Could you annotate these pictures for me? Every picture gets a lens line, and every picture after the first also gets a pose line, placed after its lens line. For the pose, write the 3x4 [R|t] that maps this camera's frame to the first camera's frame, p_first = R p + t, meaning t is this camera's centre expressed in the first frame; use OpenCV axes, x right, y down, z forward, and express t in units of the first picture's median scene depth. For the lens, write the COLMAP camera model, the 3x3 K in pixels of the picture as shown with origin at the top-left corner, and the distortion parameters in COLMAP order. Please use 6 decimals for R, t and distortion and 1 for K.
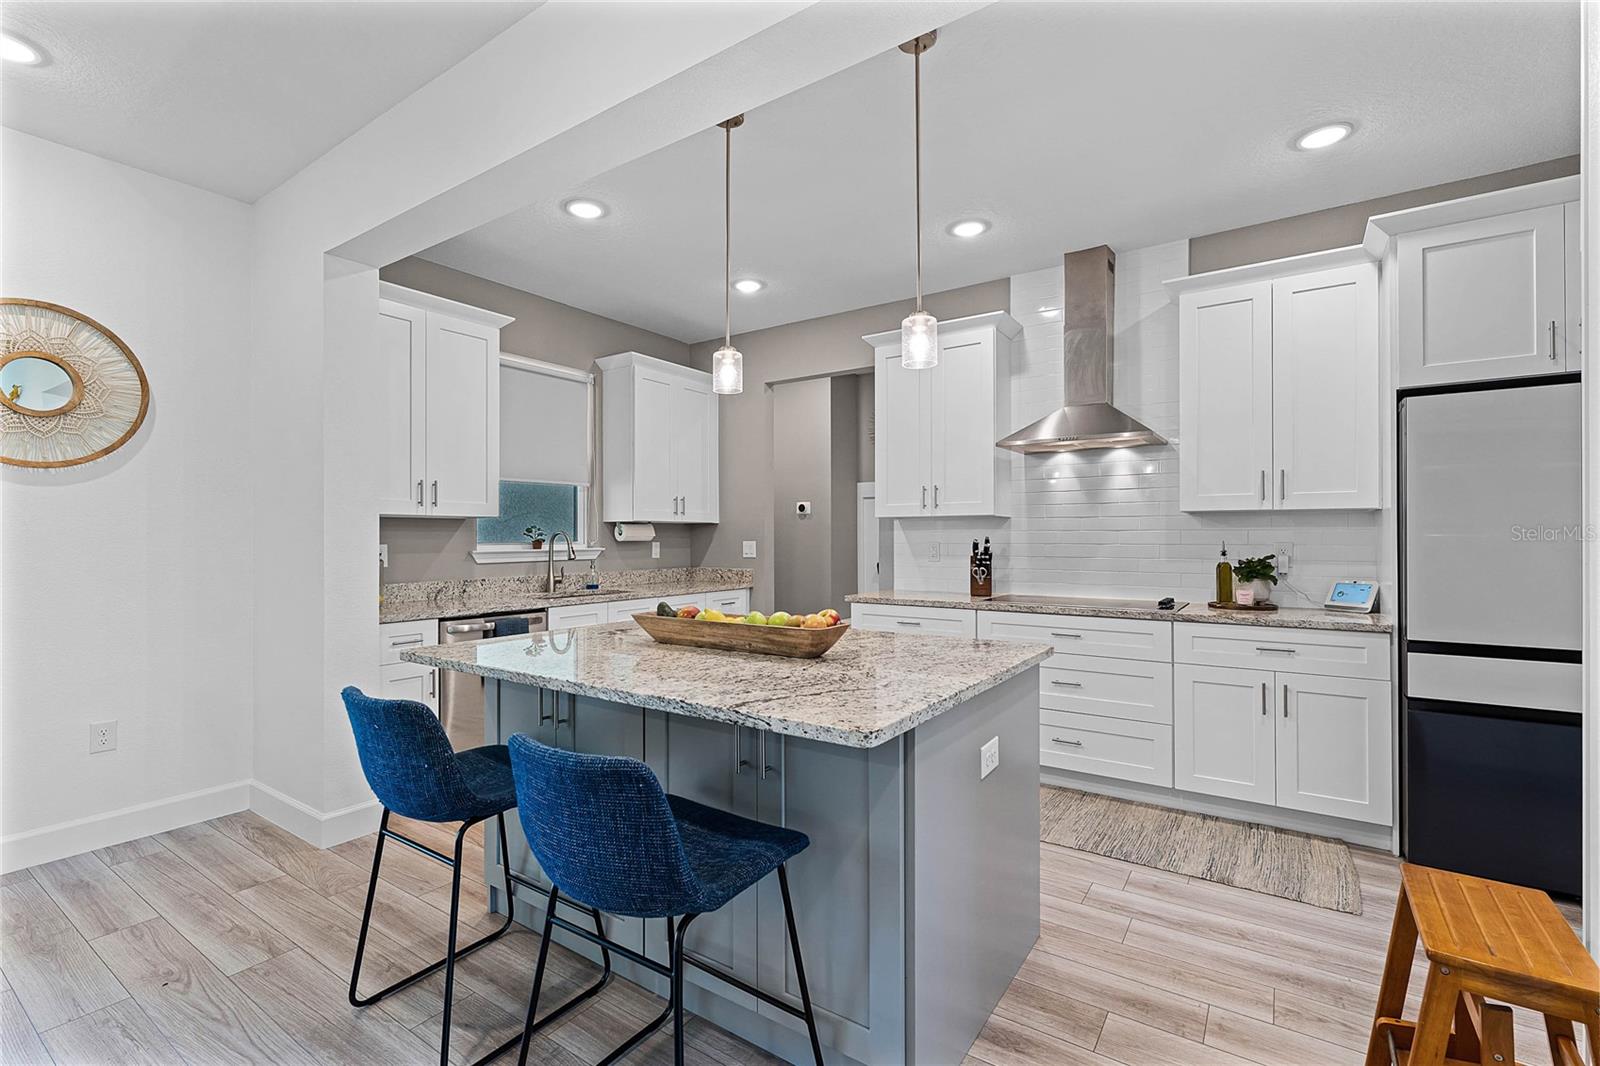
lens RADIAL K [[710.0, 0, 793.9], [0, 710.0, 536.3], [0, 0, 1]] dist [0.000014, 0.000308]
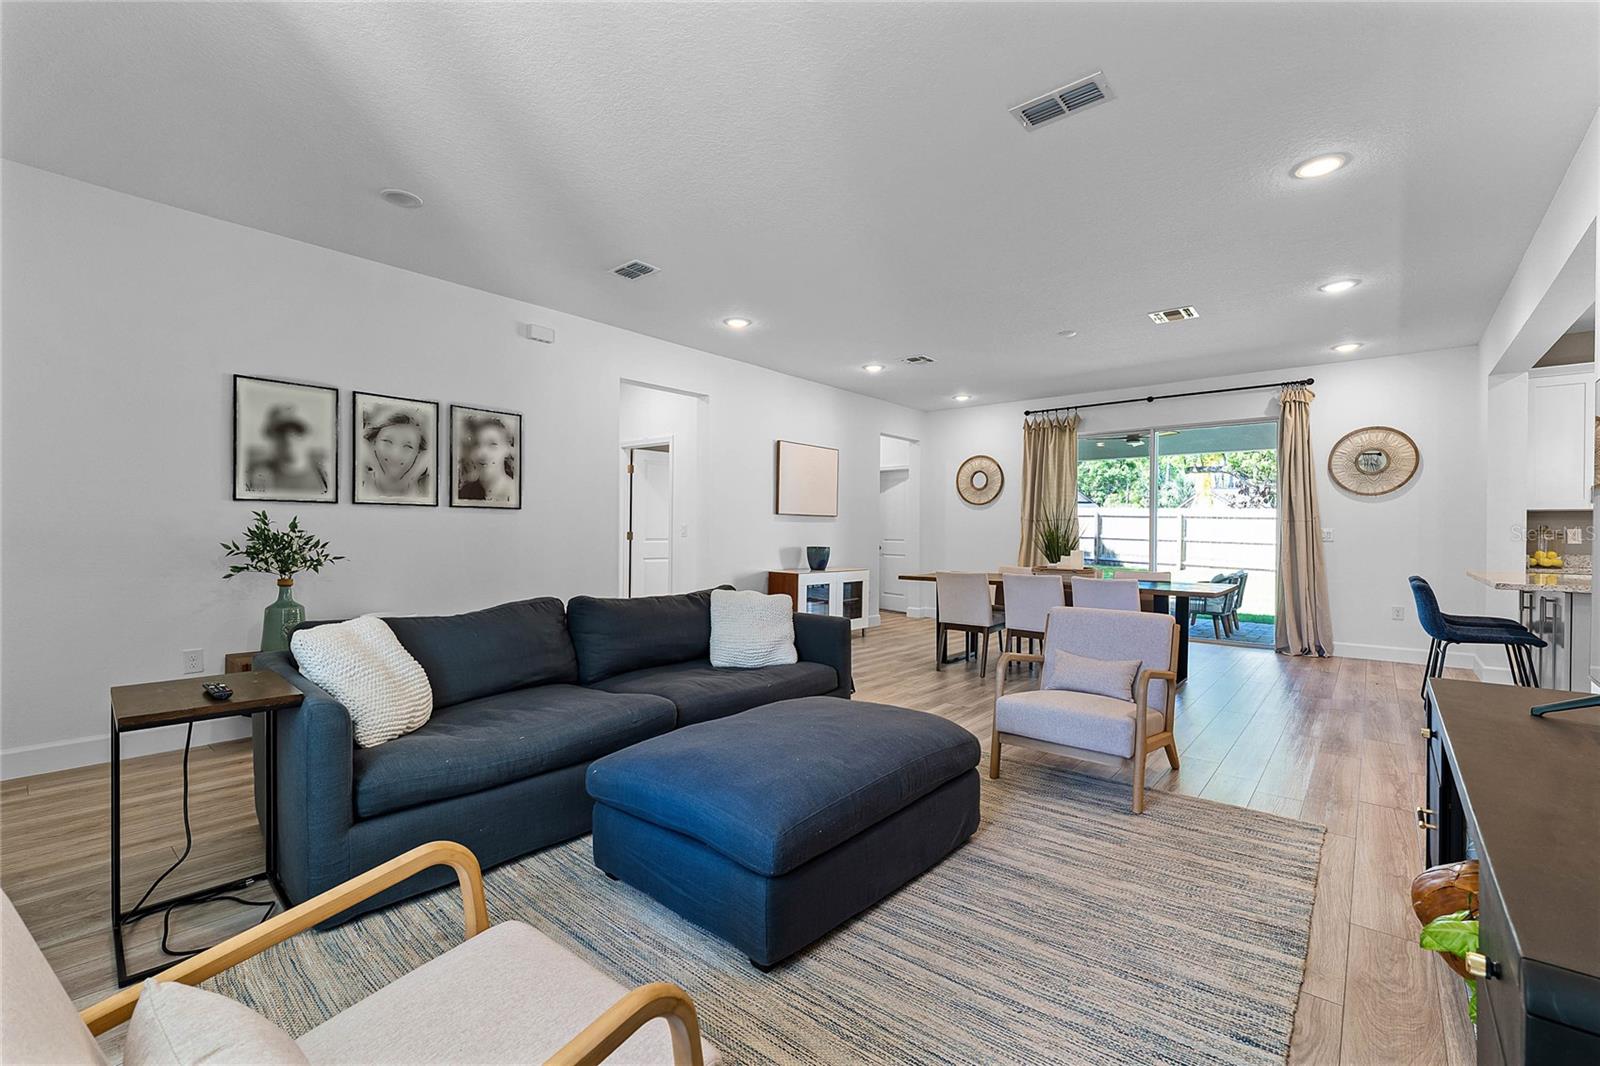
lens RADIAL K [[689.6, 0, 800.0], [0, 689.6, 529.2], [0, 0, 1]] dist [-0.000619, -0.000204]
pose [[-0.101174, -0.001320, -0.994868, 1.081028], [-0.006395, 0.999979, -0.000676, 0.024689], [0.994848, 0.006294, -0.101180, -0.519482]]
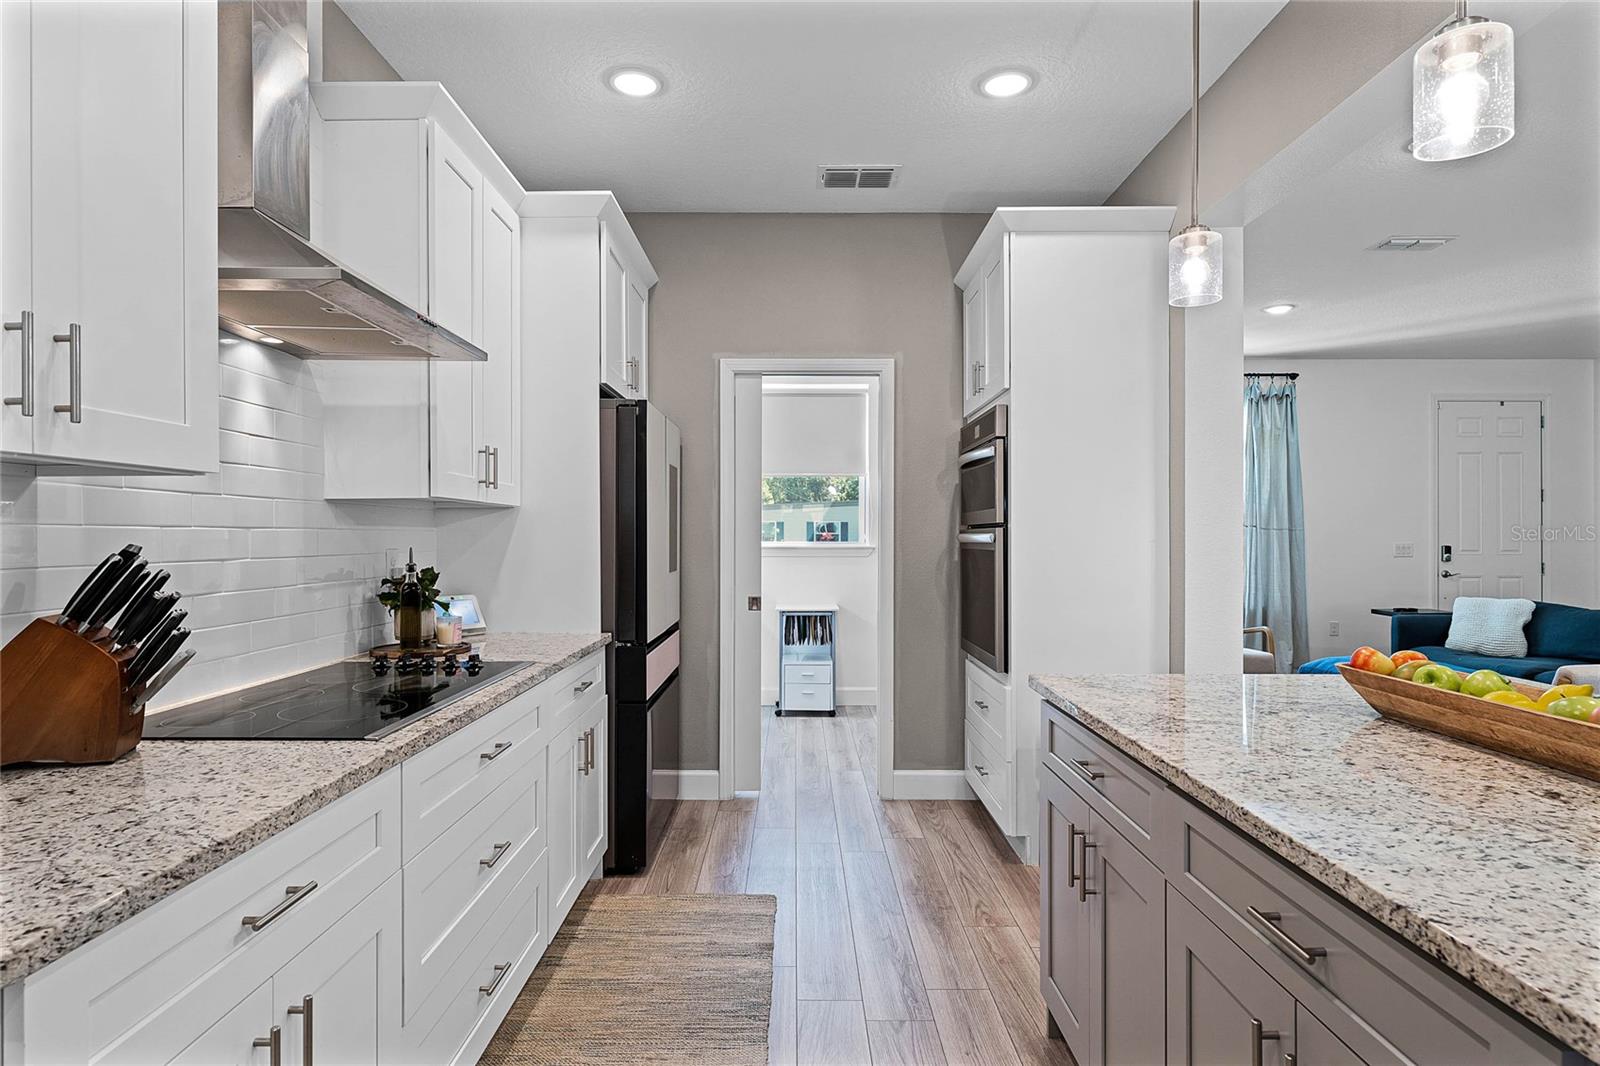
lens RADIAL K [[881.9, 0, 794.2], [0, 881.9, 530.8], [0, 0, 1]] dist [0.004445, -0.001133]
pose [[-0.561148, 0.006585, 0.827689, -0.198045], [0.001063, 0.999973, -0.007235, -0.003030], [-0.827715, -0.003181, -0.561140, 1.082749]]
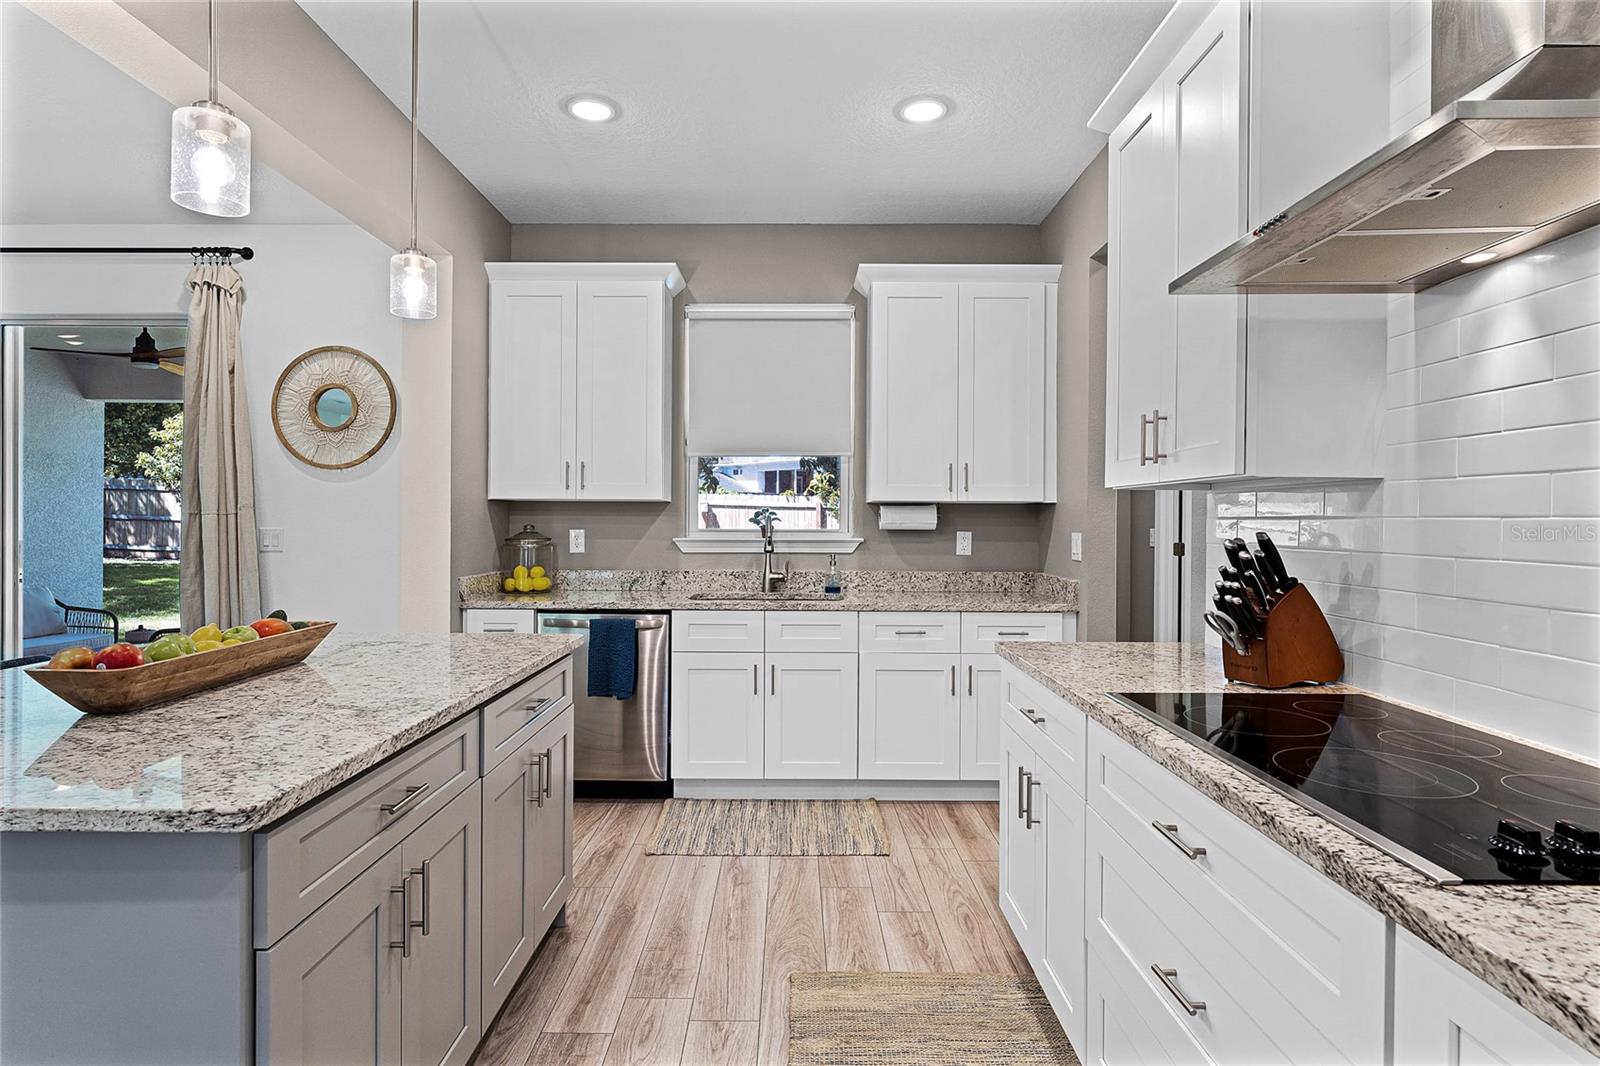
lens RADIAL K [[858.2, 0, 789.6], [0, 858.2, 524.1], [0, 0, 1]] dist [0.004656, 0.000533]
pose [[0.558652, 0.009938, -0.829342, 0.569760], [-0.004450, 0.999950, 0.008985, -0.007684], [0.829390, -0.001329, 0.558668, 0.587008]]
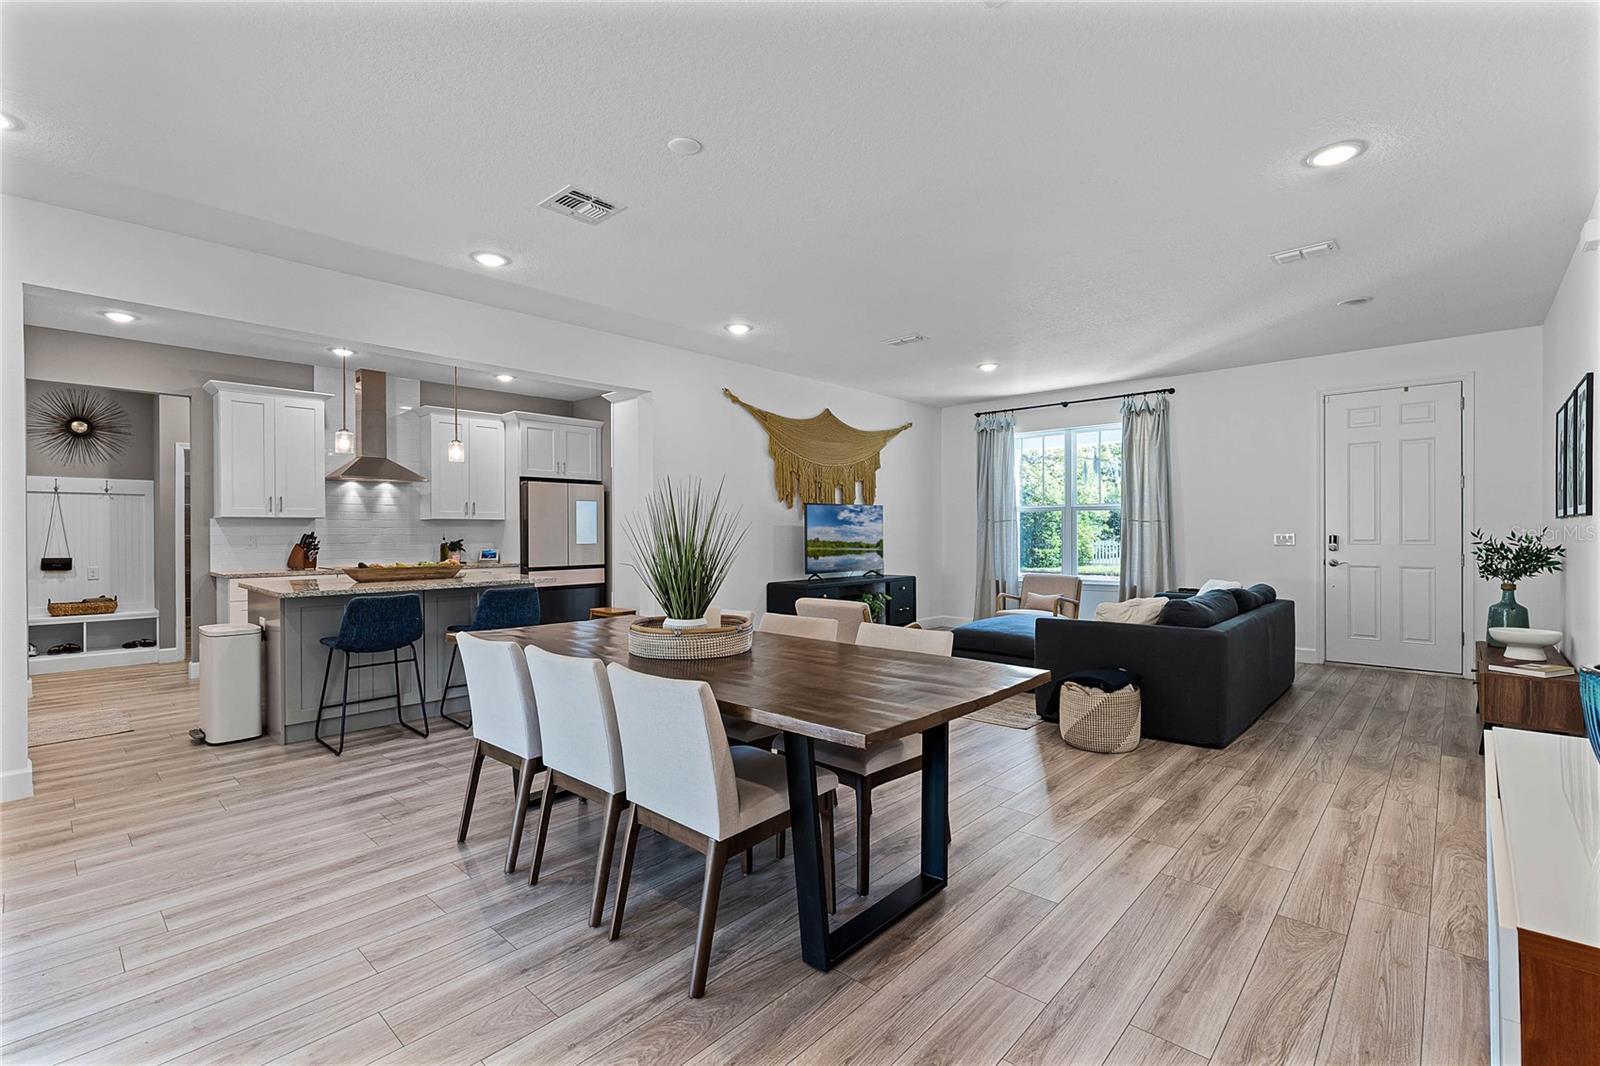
lens RADIAL K [[710.0, 0, 786.1], [0, 710.0, 535.8], [0, 0, 1]] dist [0.000014, 0.000308]
pose [[0.154470, -0.004619, 0.987987, -1.248016], [0.002900, 0.999987, 0.004222, 0.008465], [-0.987993, 0.002213, 0.154482, -0.312072]]
